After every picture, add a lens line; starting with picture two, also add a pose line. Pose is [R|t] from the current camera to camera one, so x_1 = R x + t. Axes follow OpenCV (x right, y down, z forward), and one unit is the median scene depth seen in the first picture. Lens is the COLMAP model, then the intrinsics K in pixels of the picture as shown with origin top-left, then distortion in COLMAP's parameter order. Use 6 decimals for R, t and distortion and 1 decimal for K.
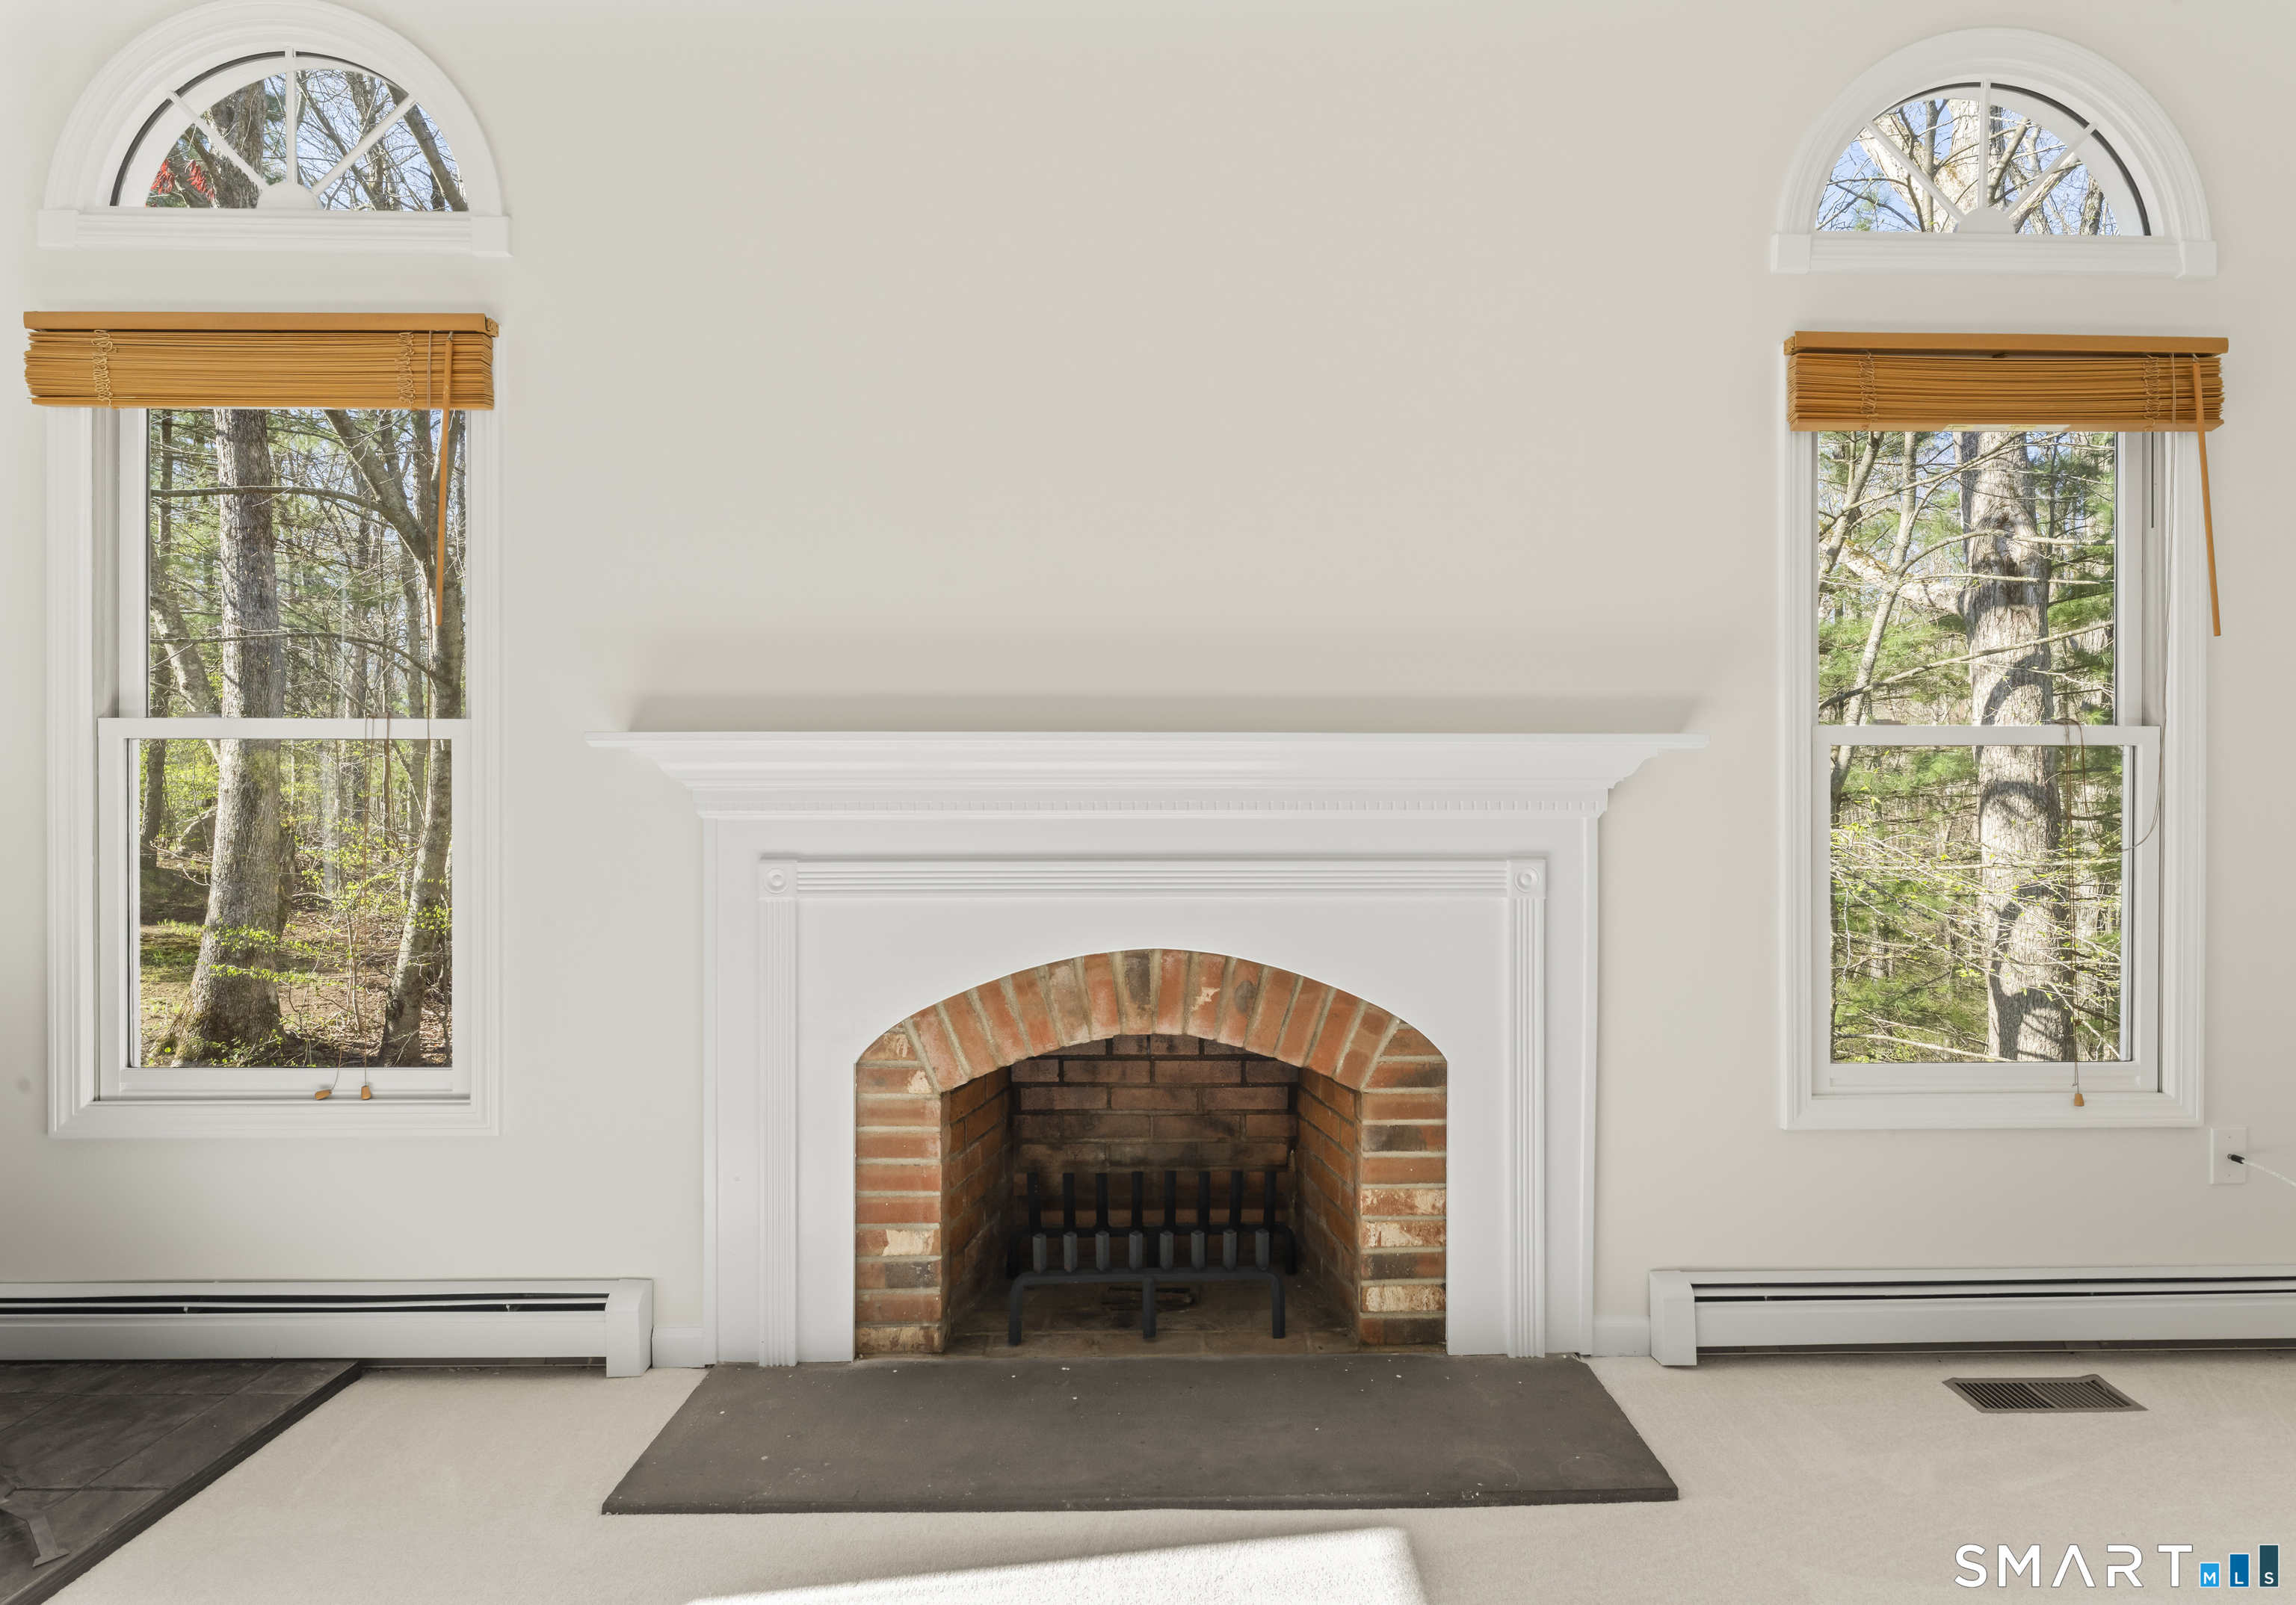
lens RADIAL K [[1141.6, 0, 1159.3], [0, 1141.6, 795.6], [0, 0, 1]] dist [-0.001268, -0.001158]
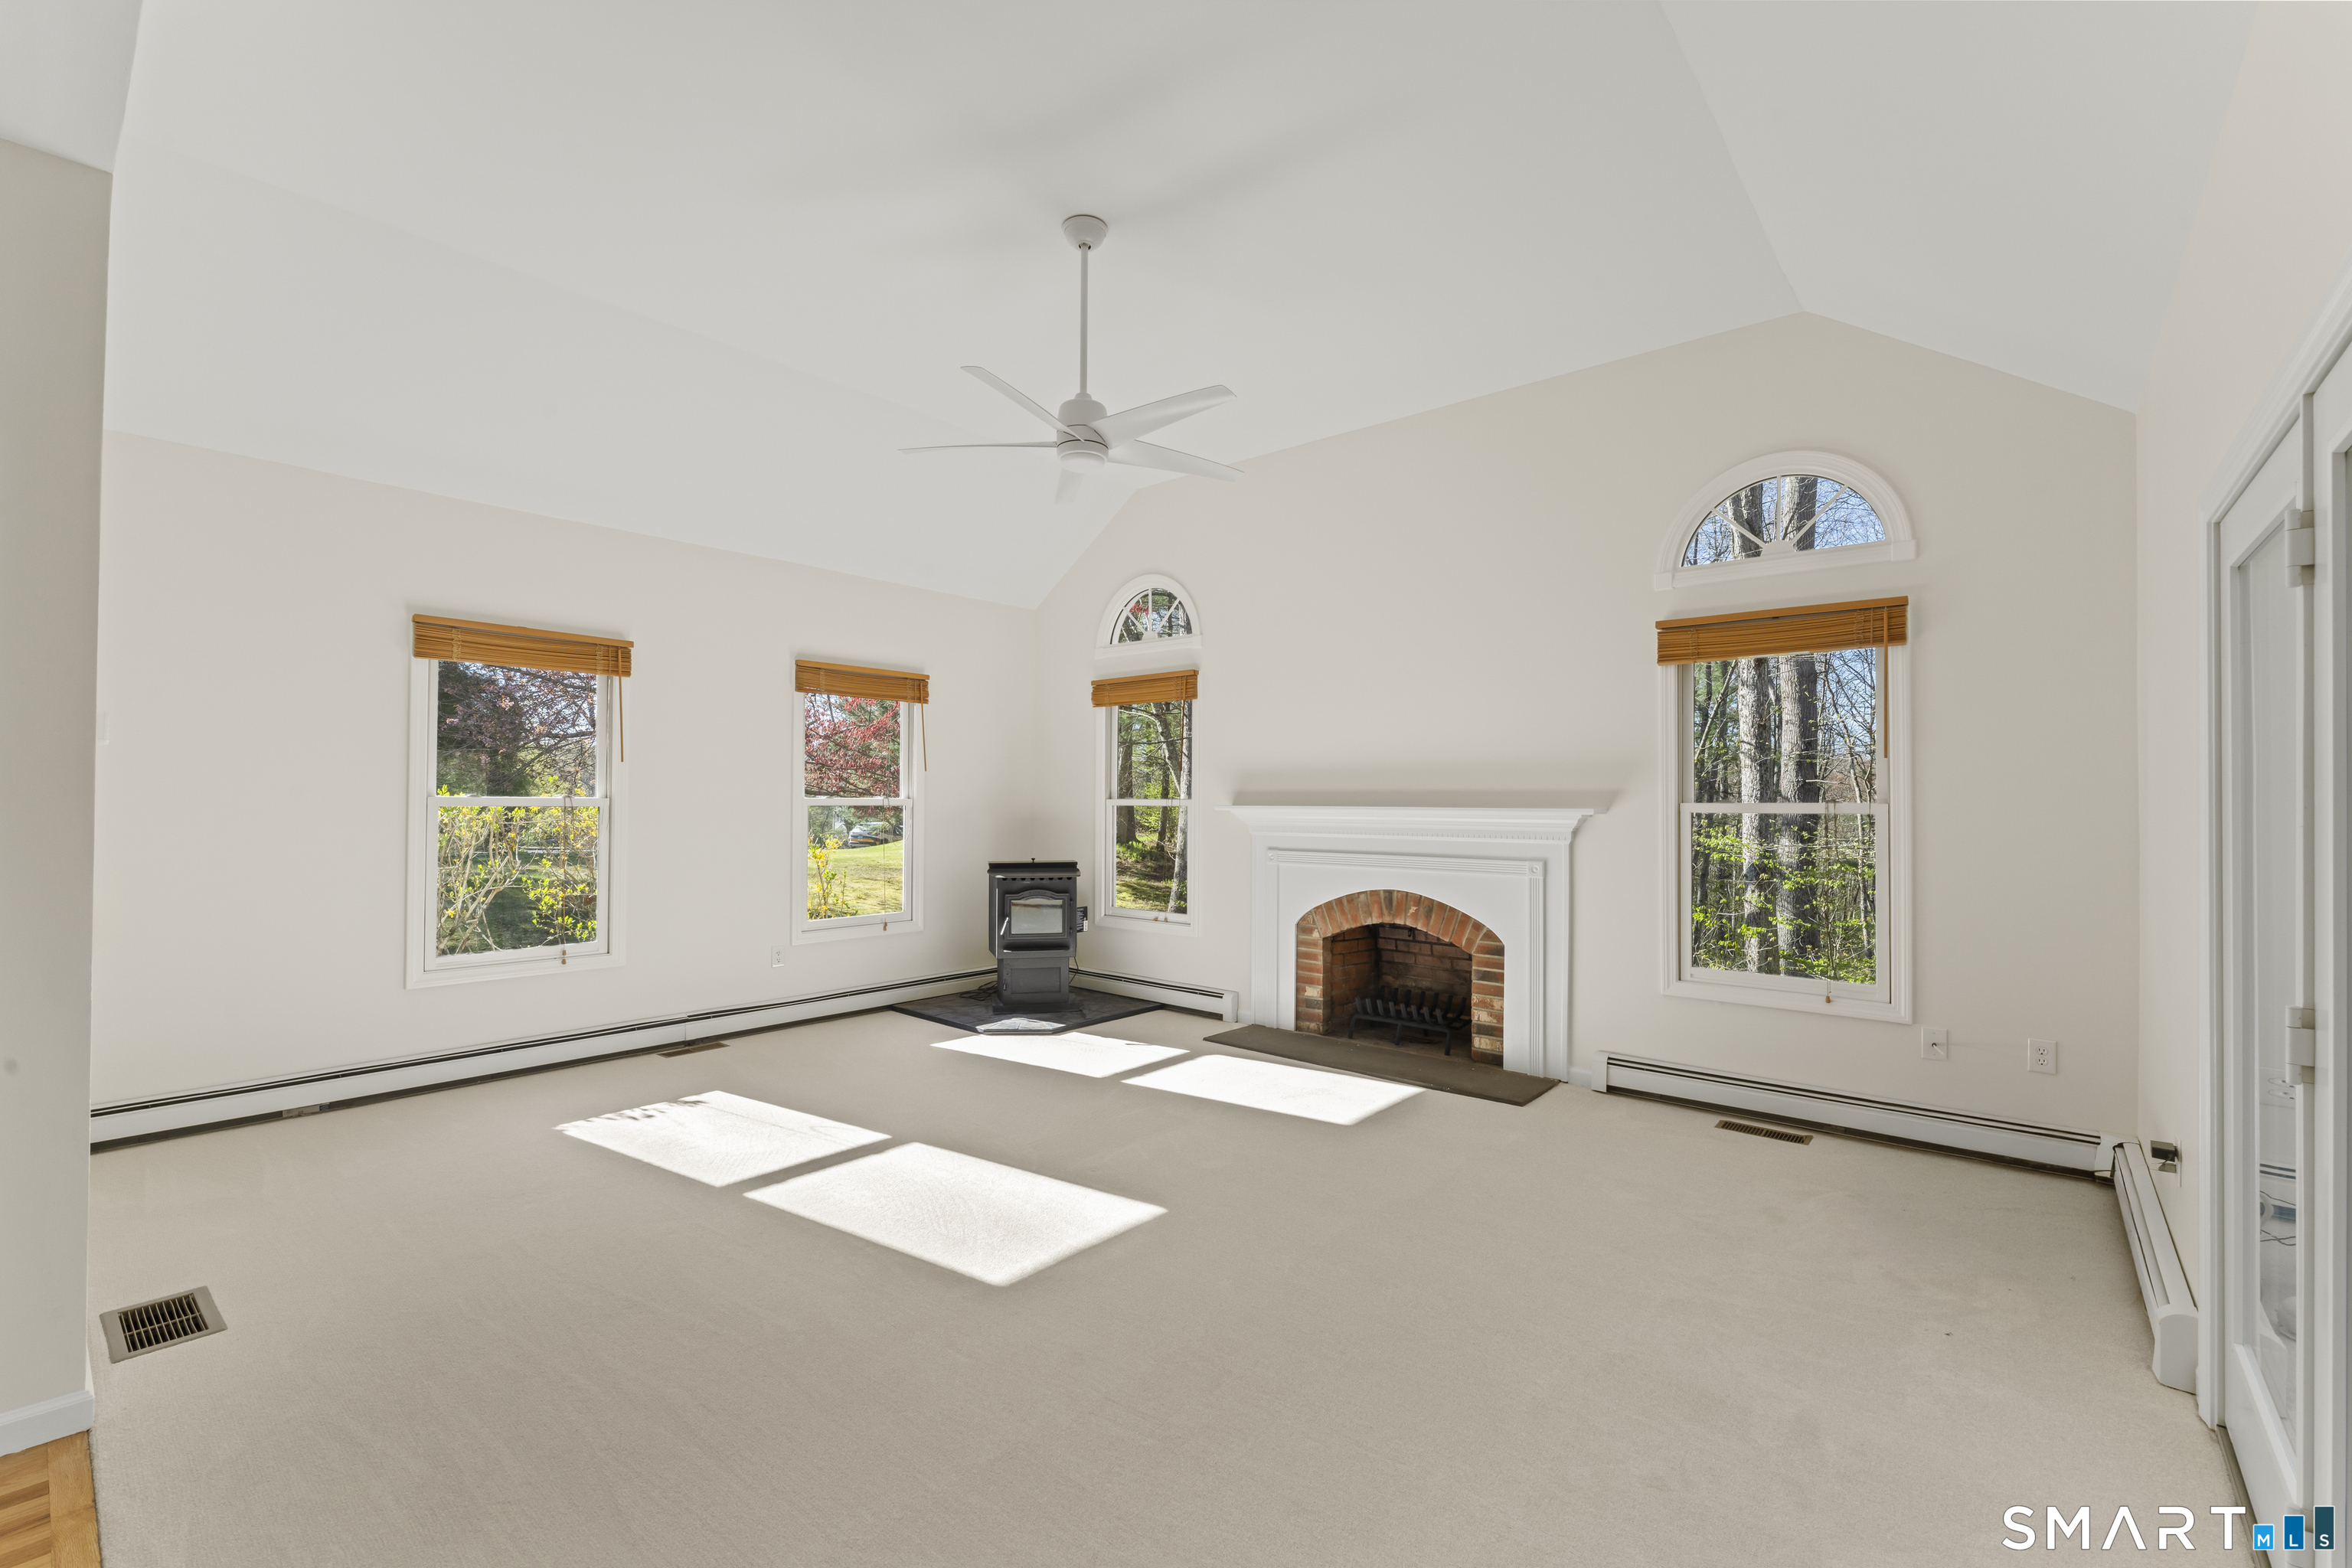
lens RADIAL K [[1007.9, 0, 1143.2], [0, 1007.9, 782.5], [0, 0, 1]] dist [0.008114, -0.000338]
pose [[0.722569, -0.009550, -0.691233, 1.156178], [-0.008806, 0.999696, -0.023017, -0.048932], [0.691243, 0.022718, 0.722265, -1.028700]]
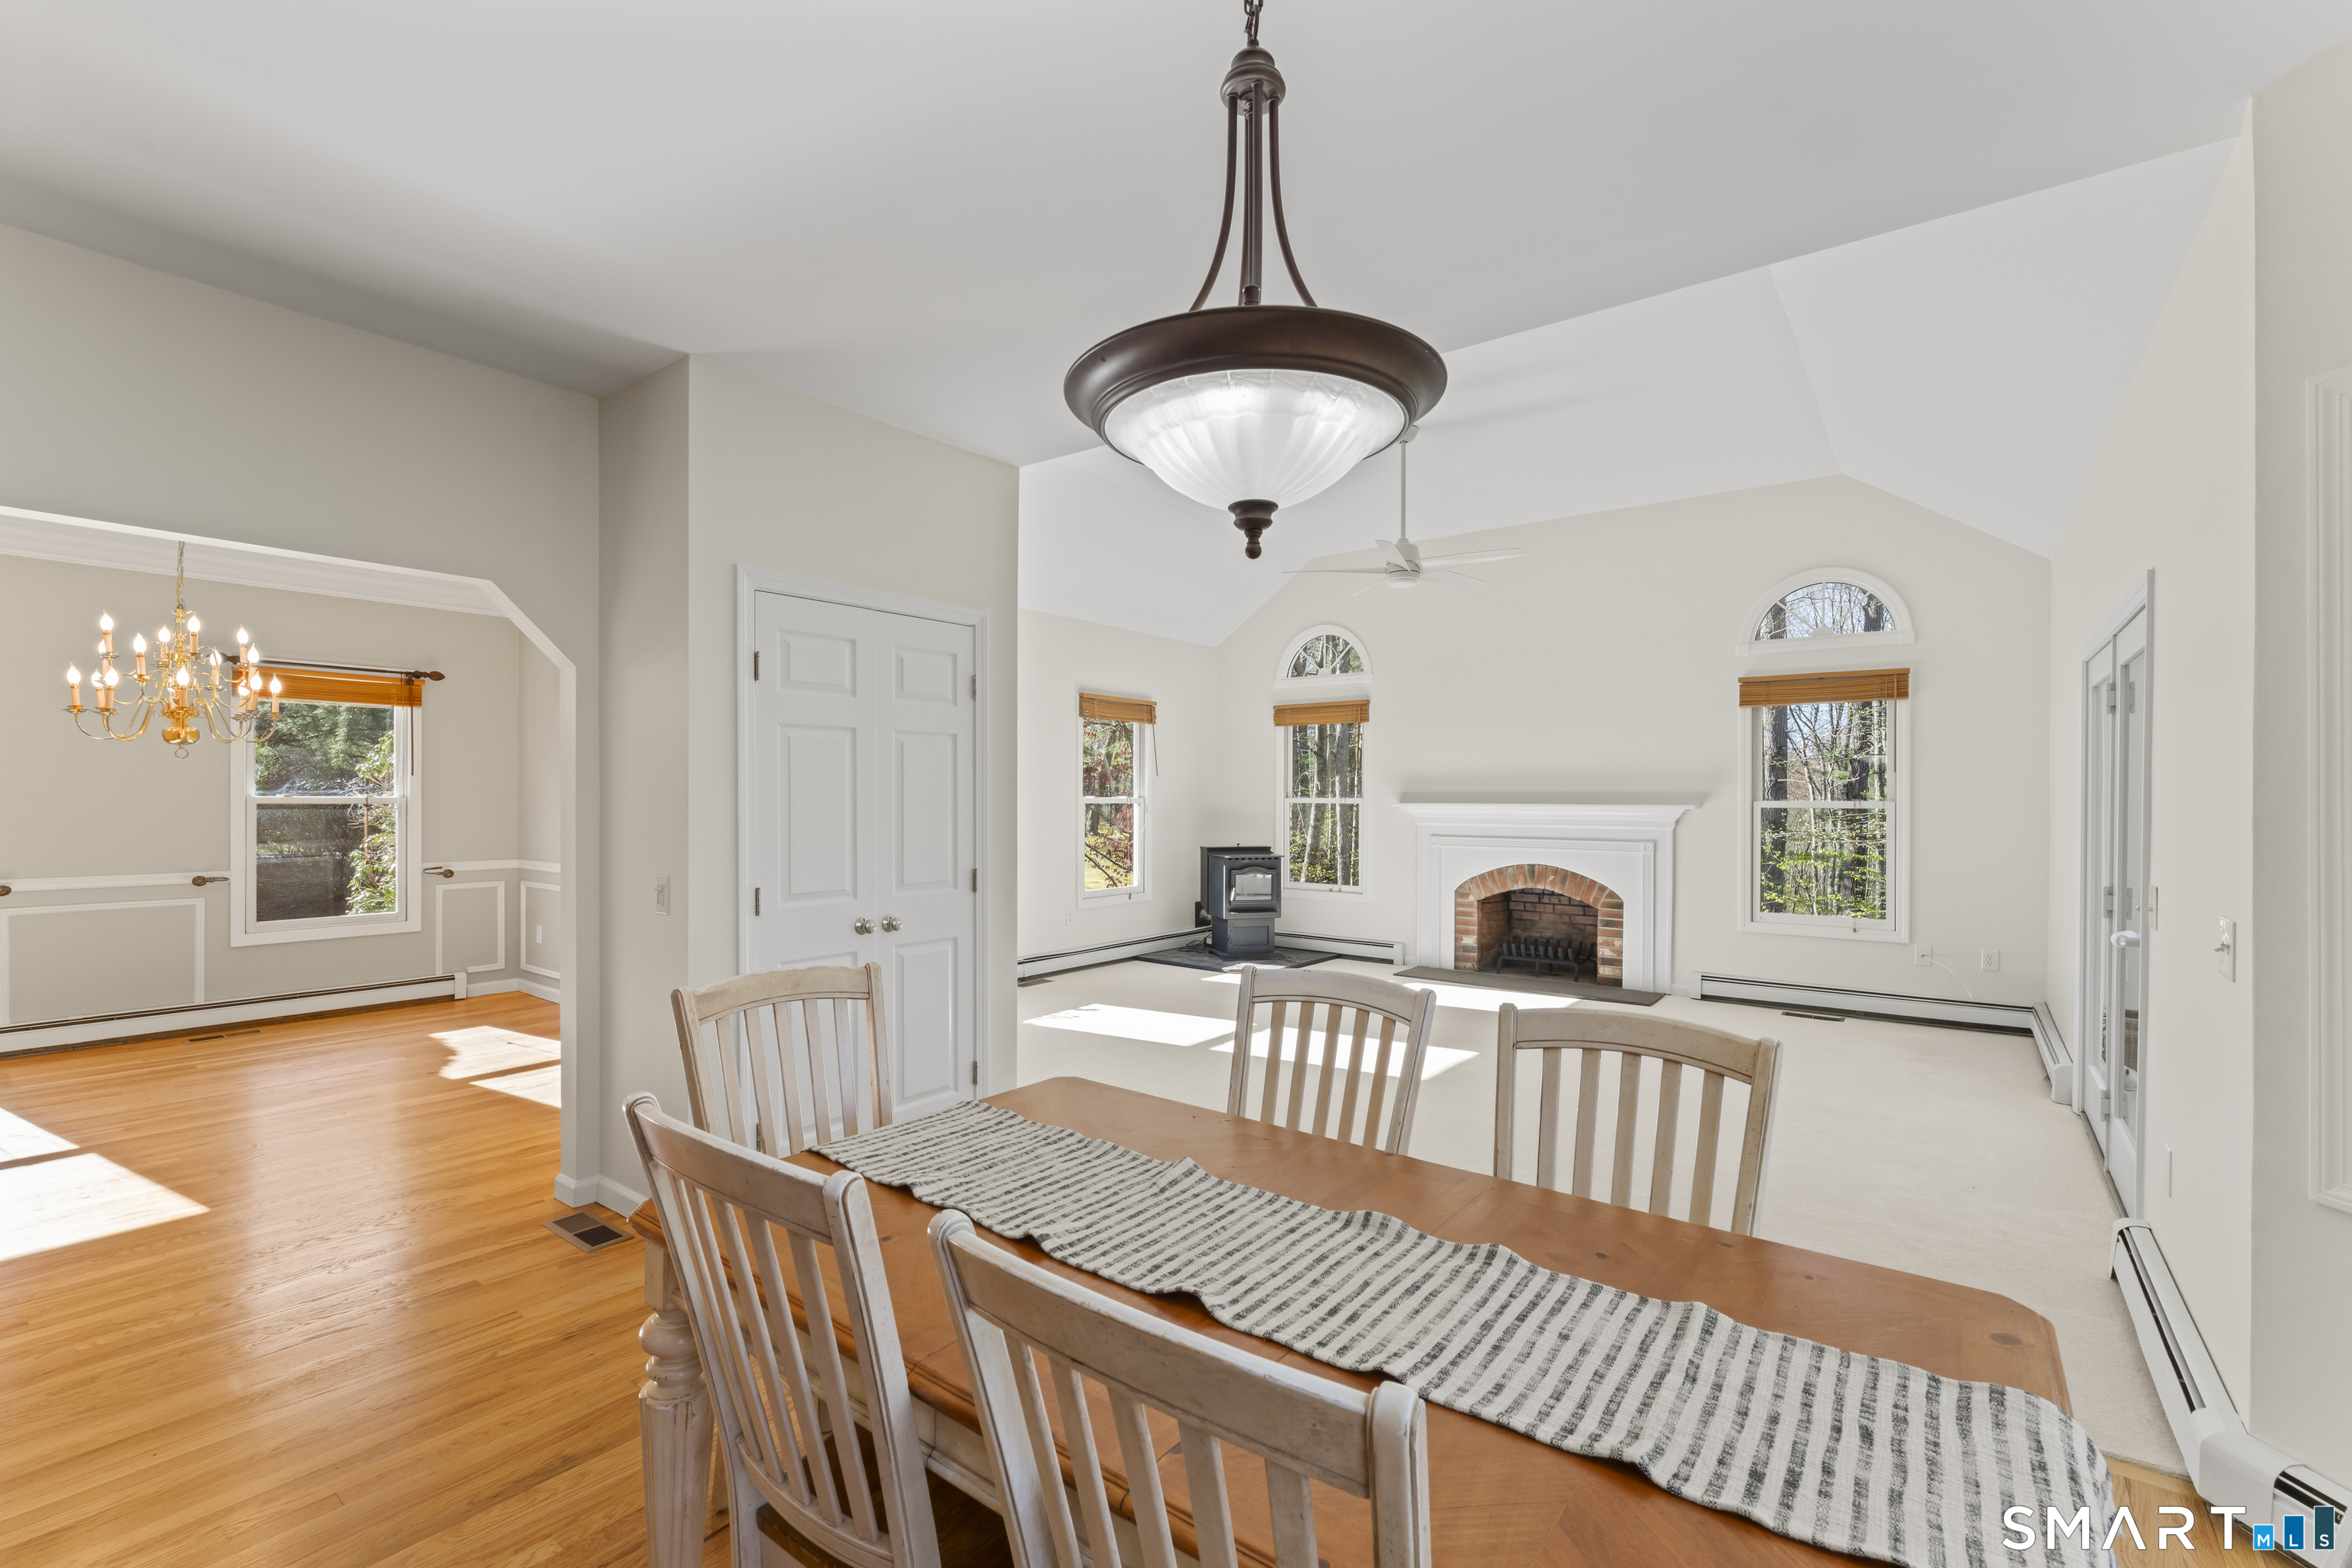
lens RADIAL K [[1007.9, 0, 1152.8], [0, 1007.9, 794.4], [0, 0, 1]] dist [0.008114, -0.000338]
pose [[0.753983, 0.000365, -0.656894, 1.156015], [-0.007865, 0.999933, -0.008471, -0.045854], [0.656847, 0.011553, 0.753936, -2.142776]]
